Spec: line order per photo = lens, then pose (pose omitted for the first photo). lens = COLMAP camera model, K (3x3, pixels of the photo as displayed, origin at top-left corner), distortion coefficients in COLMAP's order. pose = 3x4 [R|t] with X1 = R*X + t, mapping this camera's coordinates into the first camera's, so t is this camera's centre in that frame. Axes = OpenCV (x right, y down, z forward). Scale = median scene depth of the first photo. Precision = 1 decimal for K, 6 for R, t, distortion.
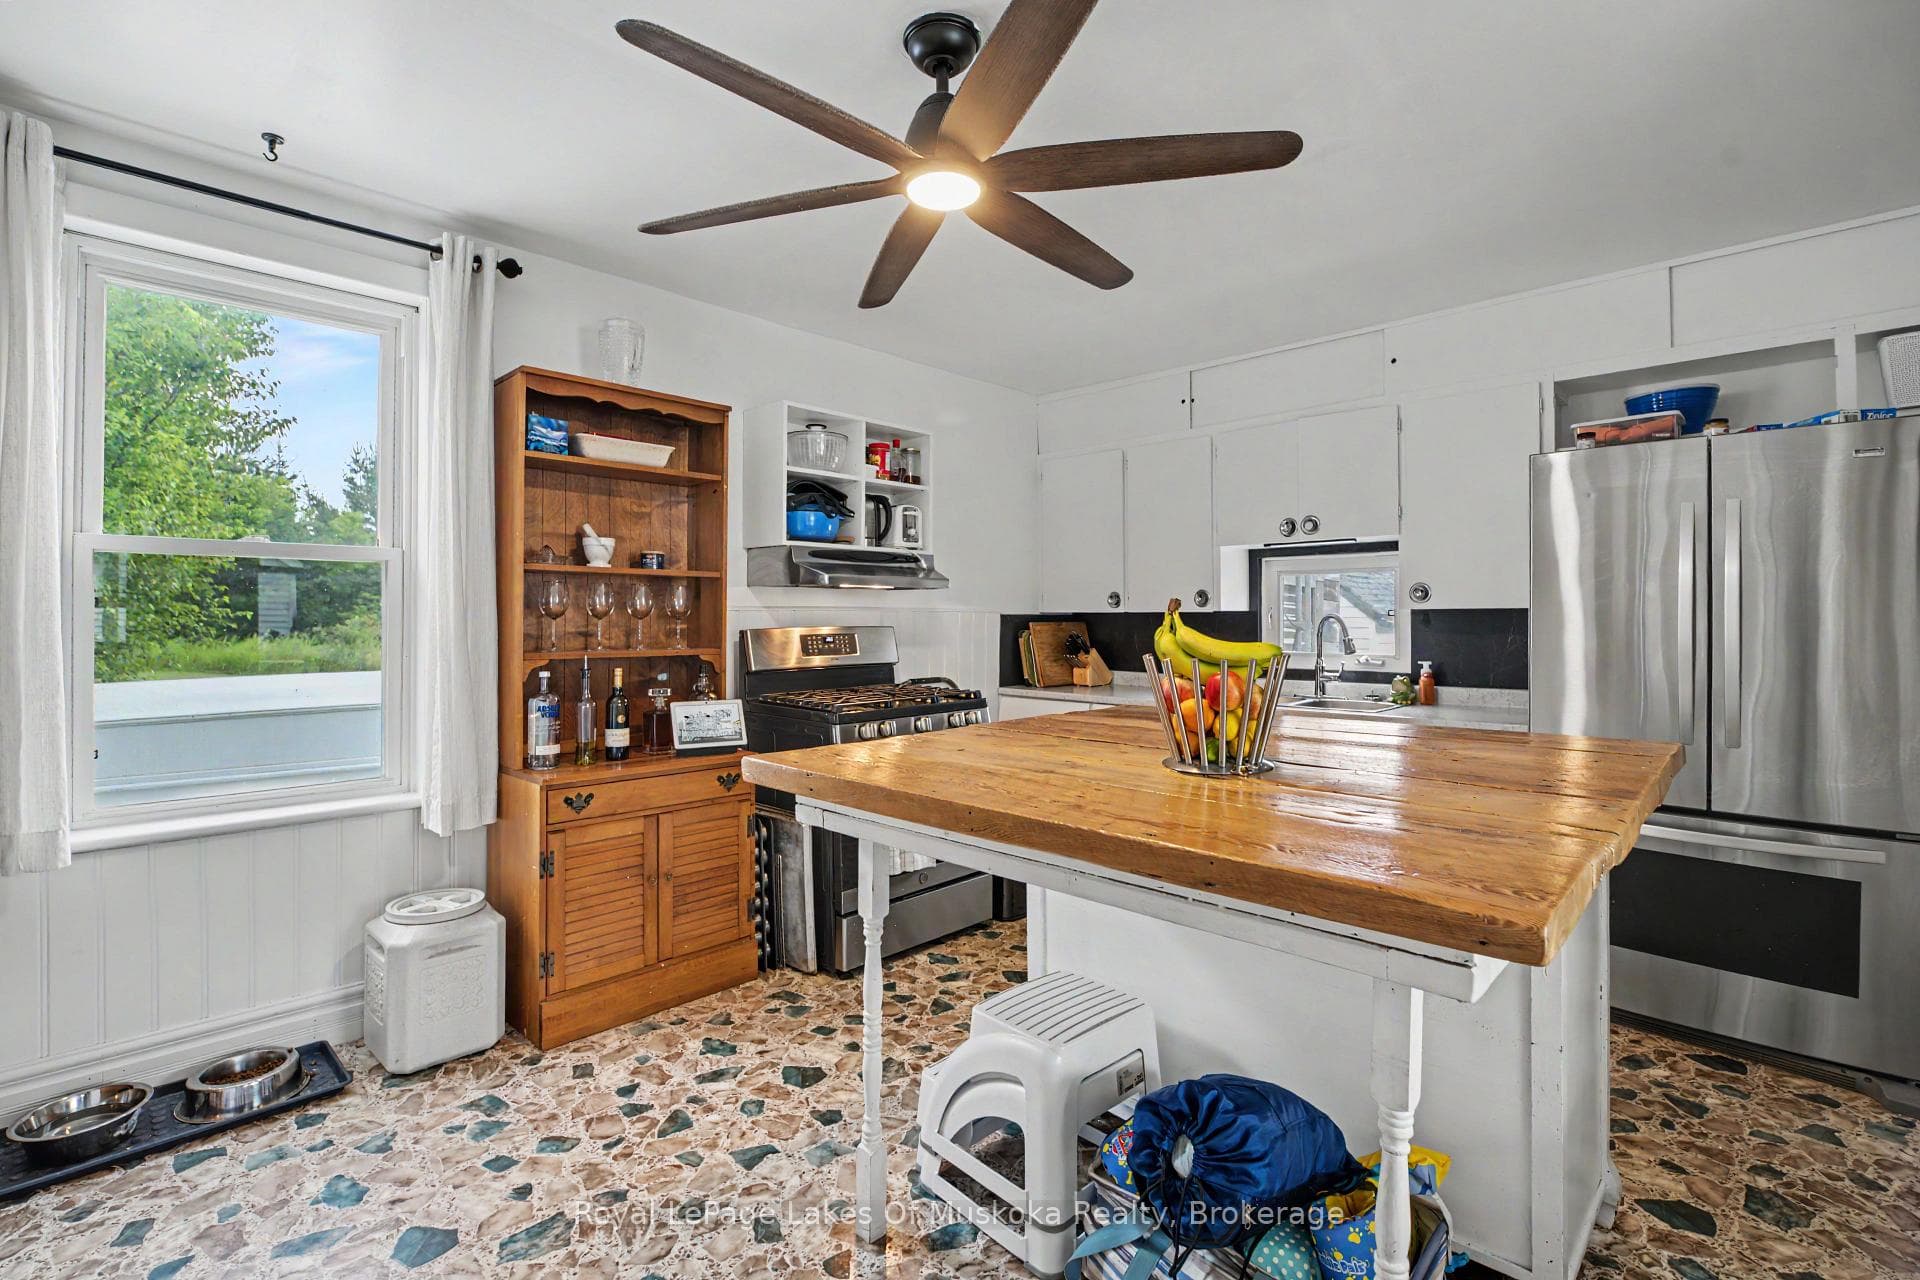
lens RADIAL K [[861.1, 0, 933.6], [0, 861.1, 611.0], [0, 0, 1]] dist [-0.012678, 0.000191]
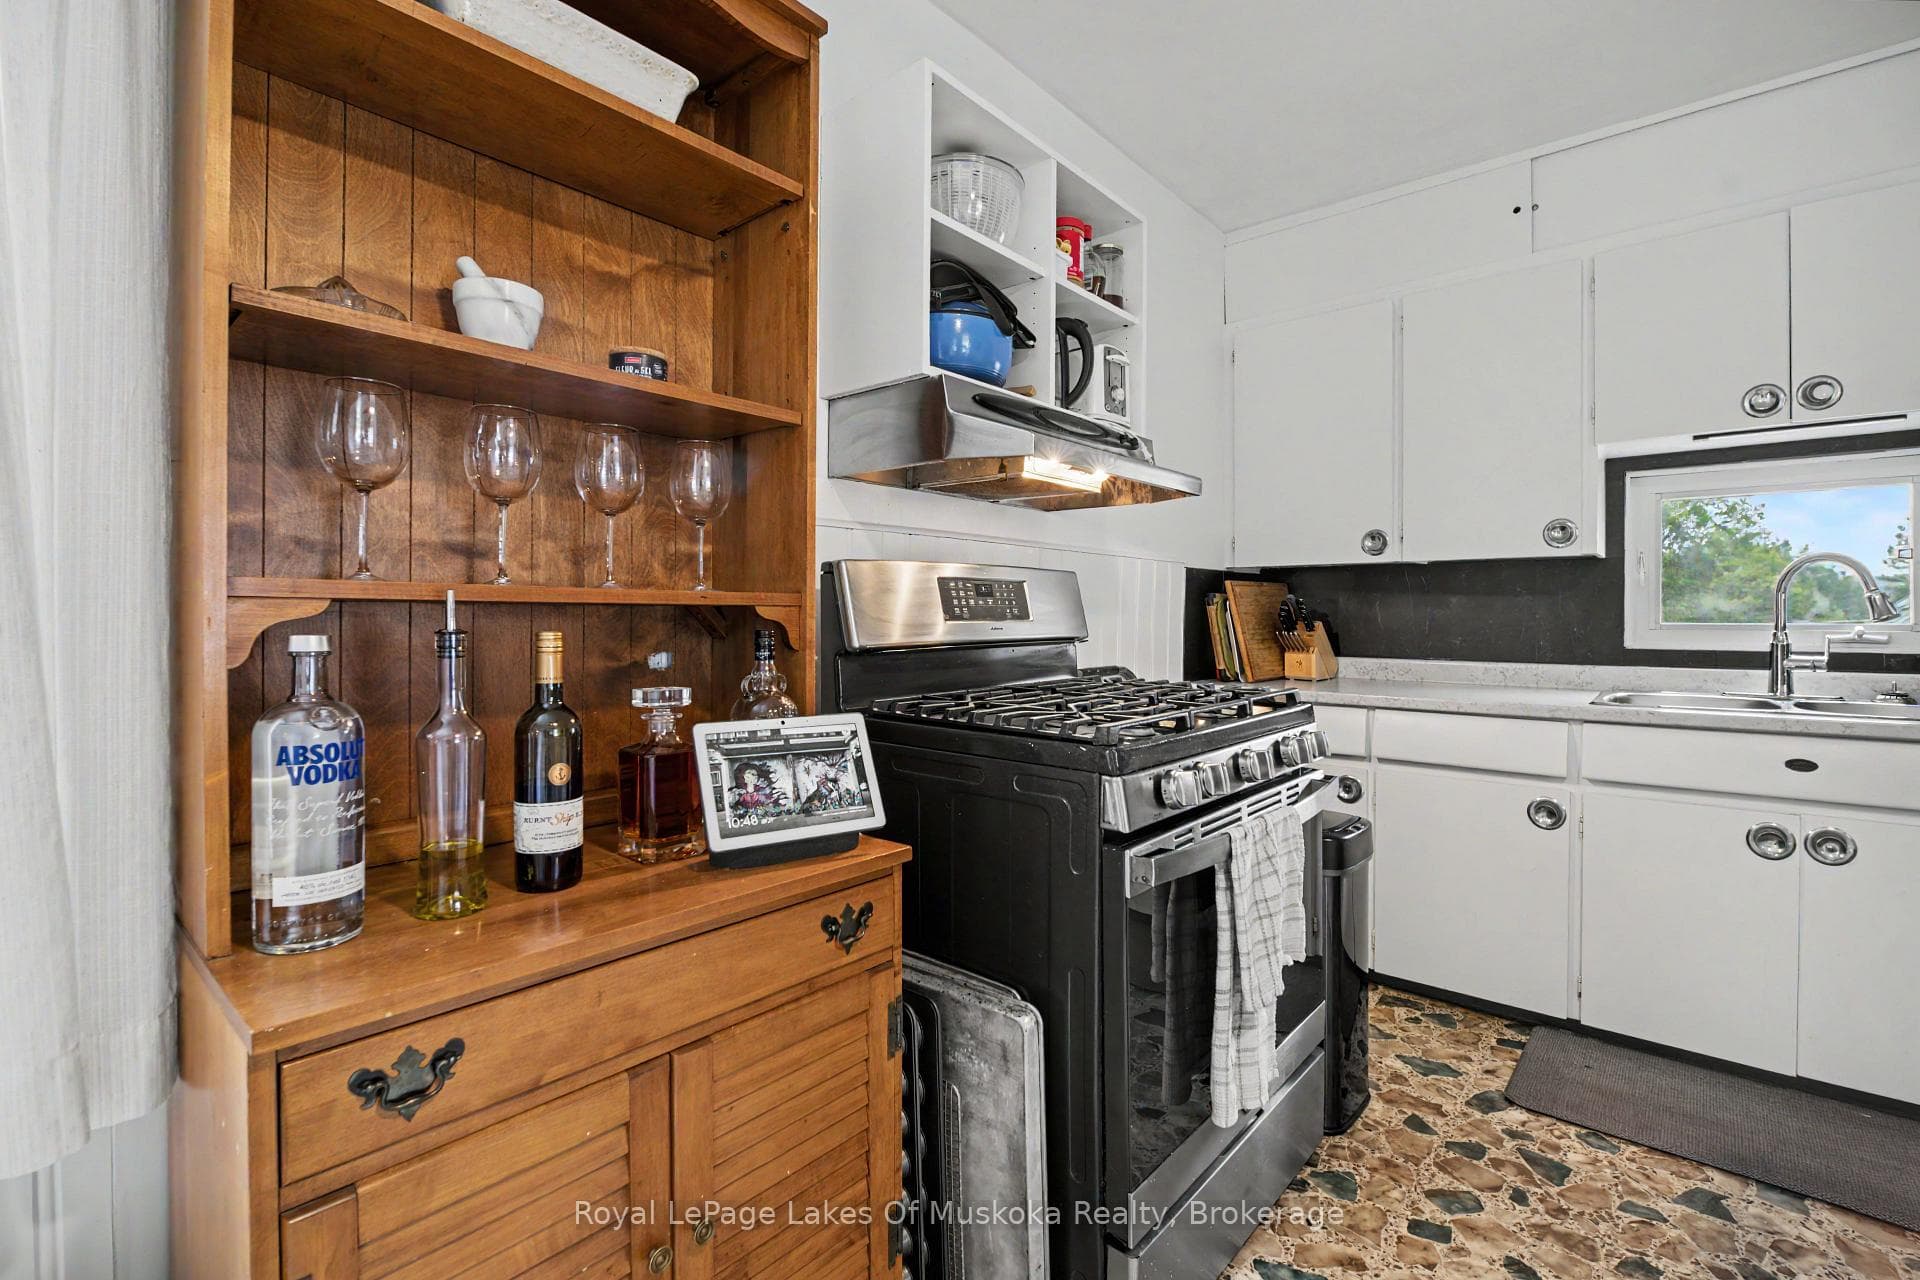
lens RADIAL K [[861.1, 0, 955.4], [0, 861.1, 617.5], [0, 0, 1]] dist [-0.012678, 0.000191]
pose [[0.997001, 0.003364, 0.077321, -0.212900], [-0.004334, 0.999914, 0.012373, 0.051961], [-0.077273, -0.012671, 0.996929, 0.592674]]
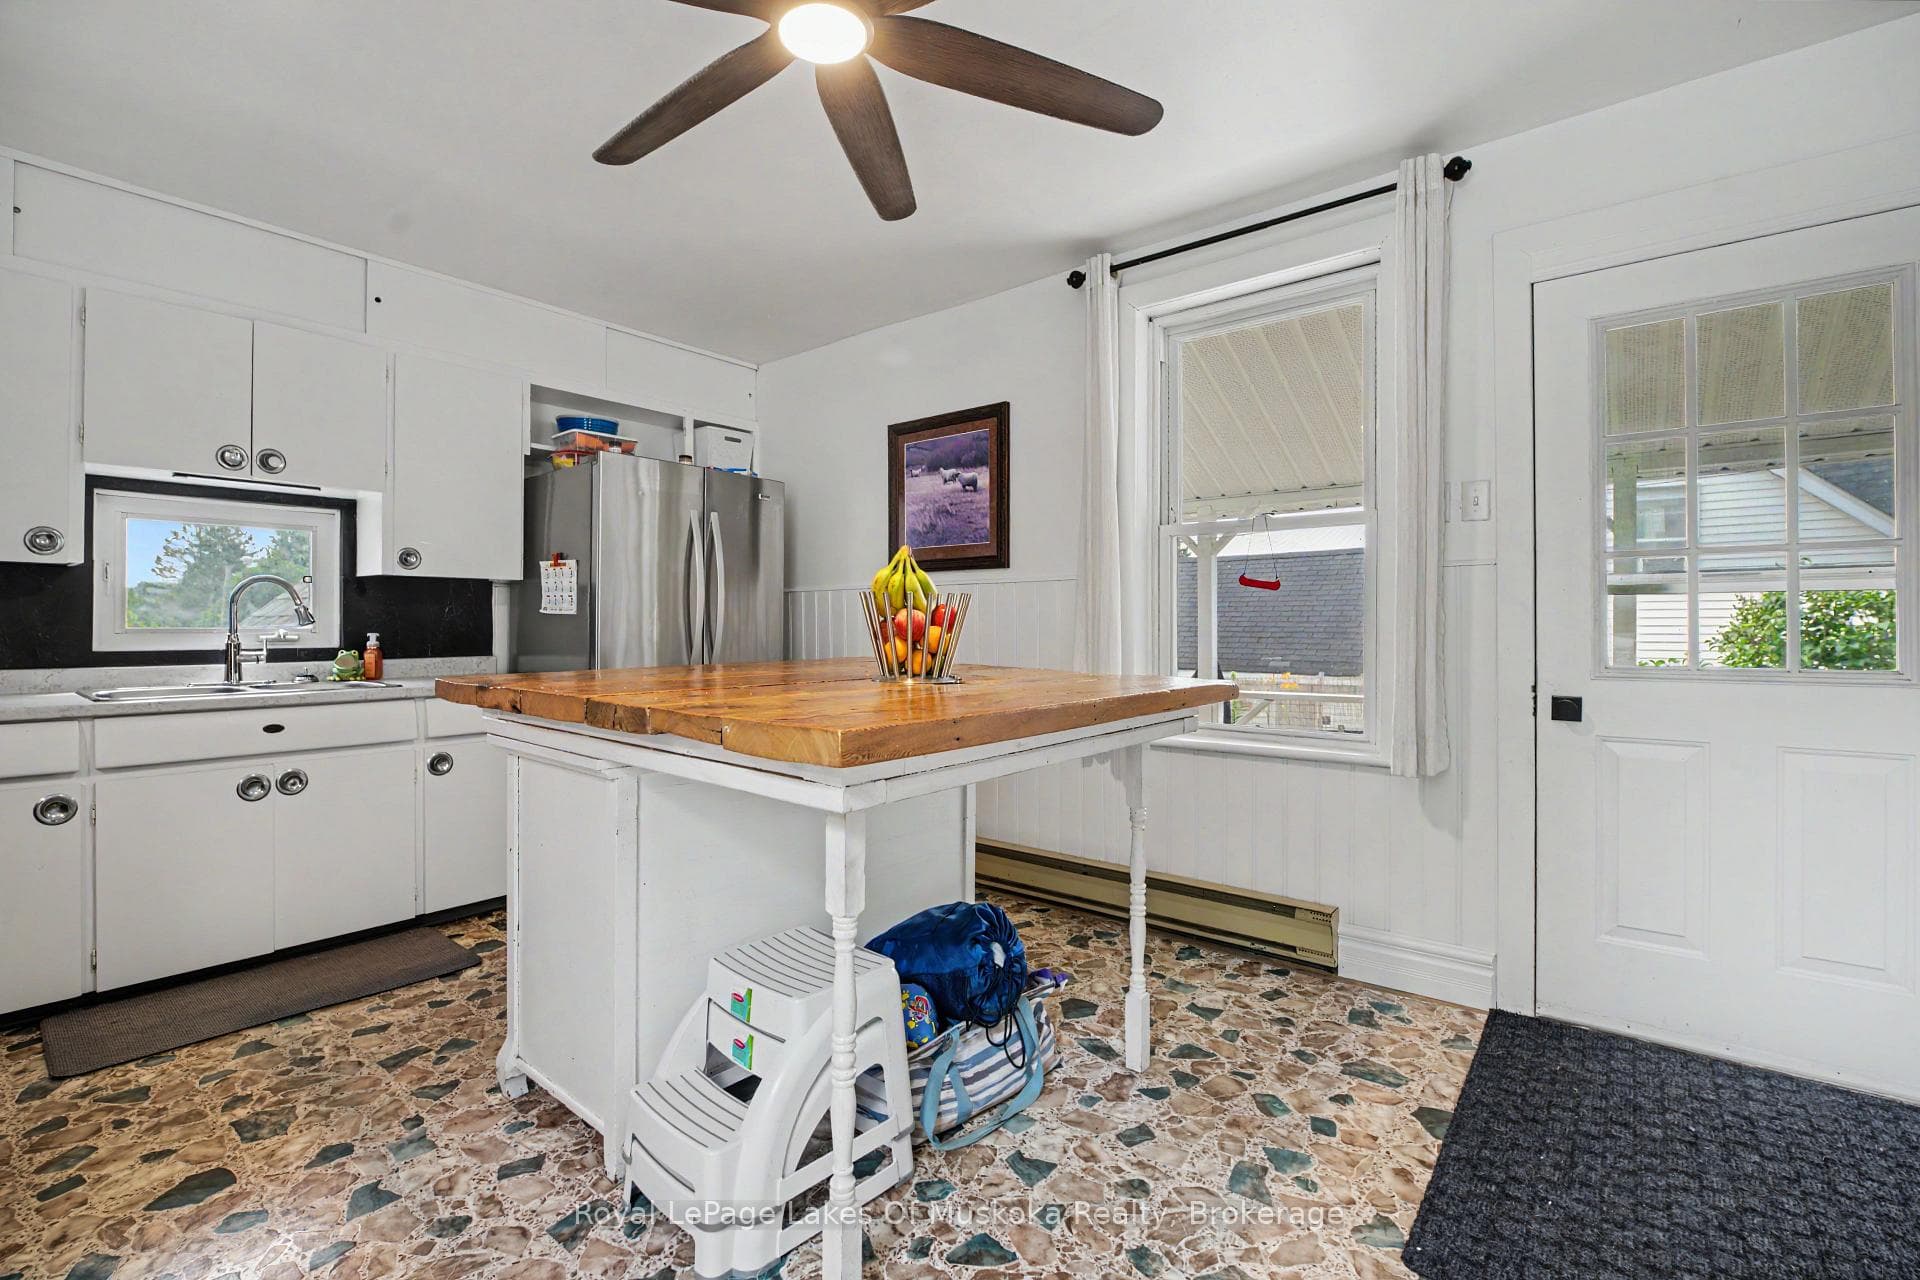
lens RADIAL K [[861.1, 0, 962.8], [0, 861.1, 626.7], [0, 0, 1]] dist [-0.012678, 0.000191]
pose [[-0.104314, -0.001433, 0.994543, -0.491552], [-0.013159, 0.999913, 0.000061, 0.051685], [-0.994457, -0.013081, -0.104323, 0.554583]]
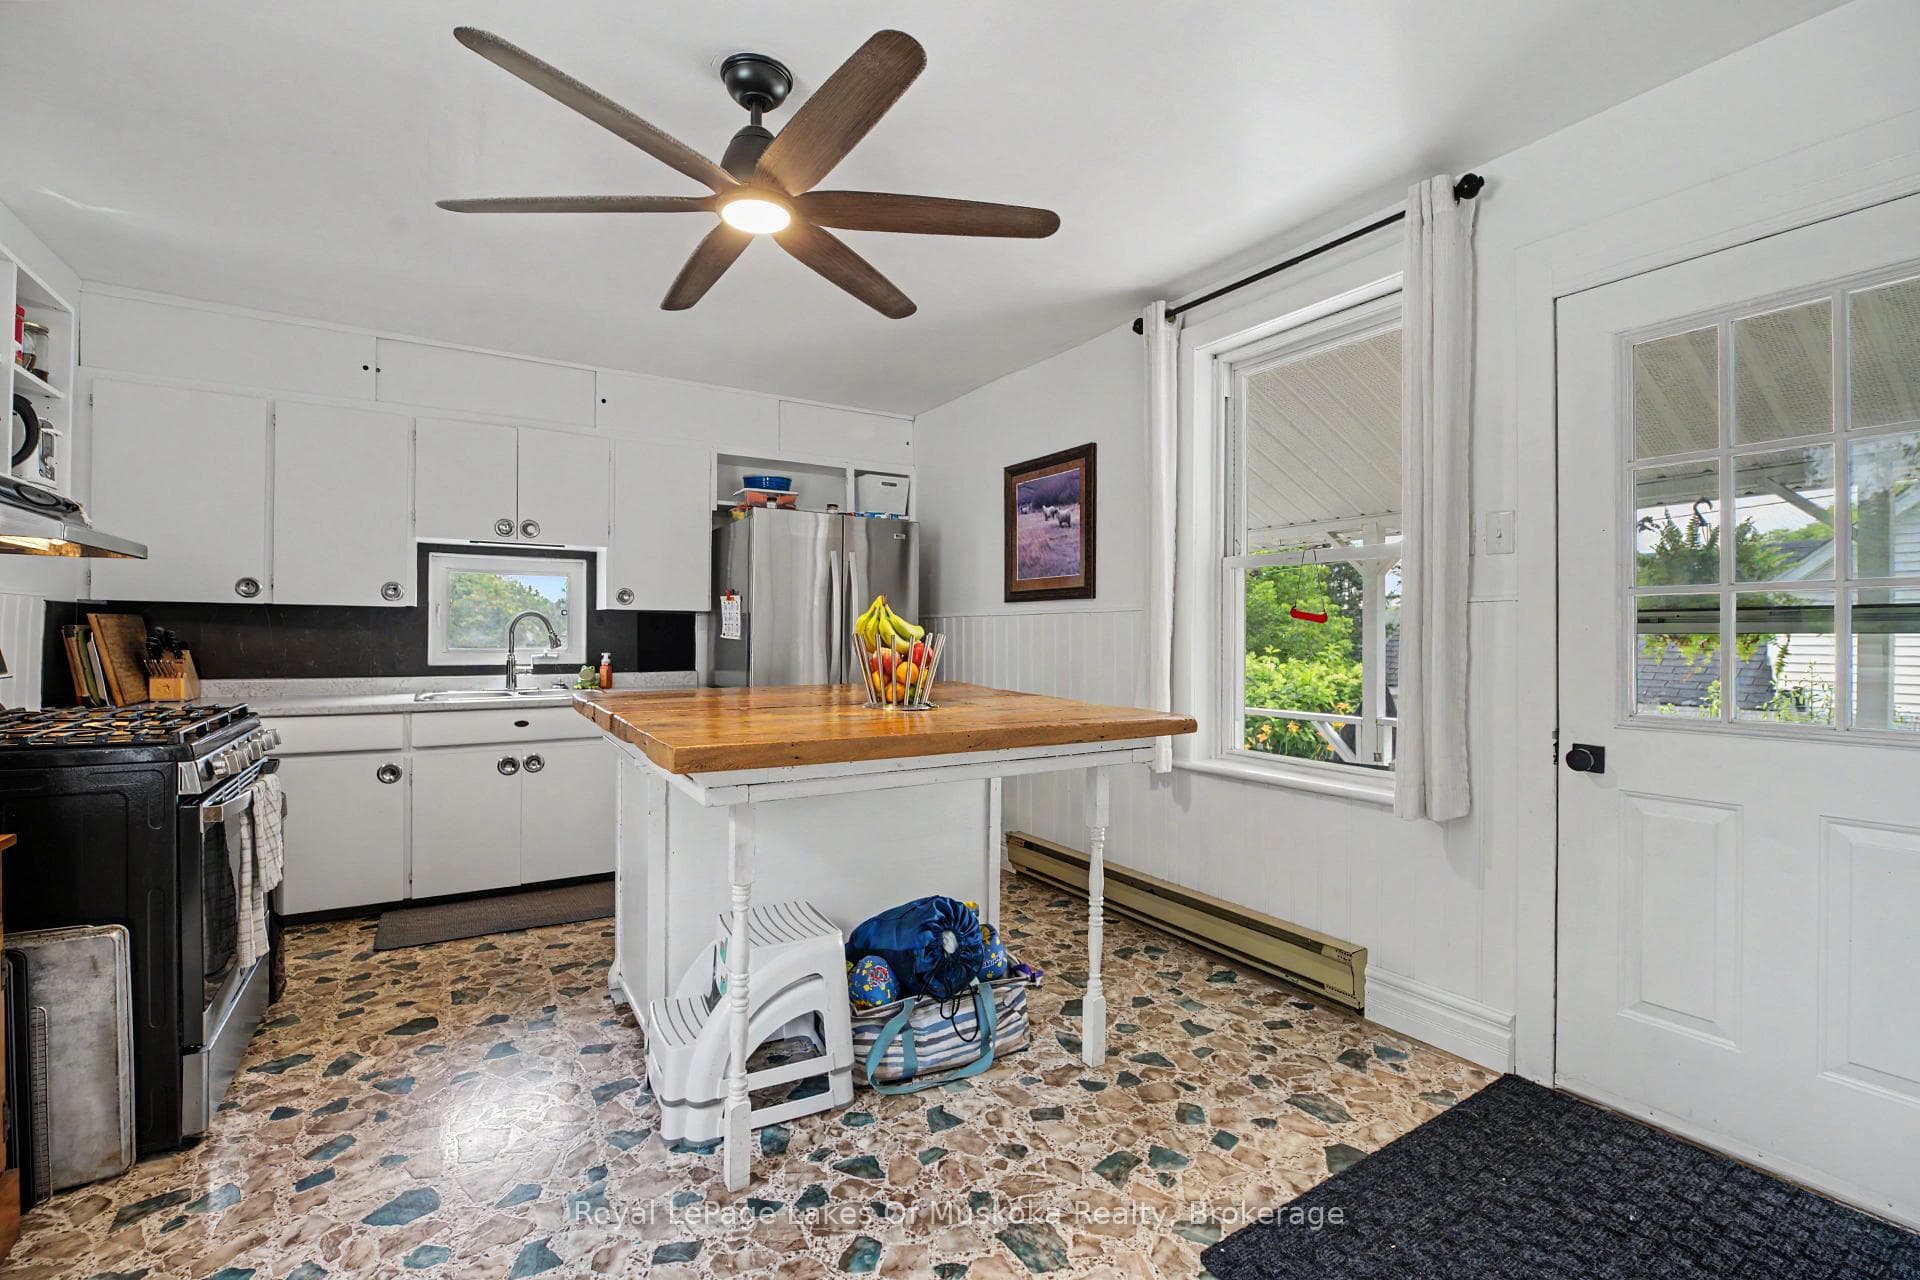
lens RADIAL K [[861.1, 0, 959.2], [0, 861.1, 635.3], [0, 0, 1]] dist [-0.012678, 0.000191]
pose [[0.229726, -0.000441, 0.973255, -0.590484], [-0.018203, 0.999823, 0.004750, 0.022626], [-0.973085, -0.018807, 0.229677, 0.281162]]
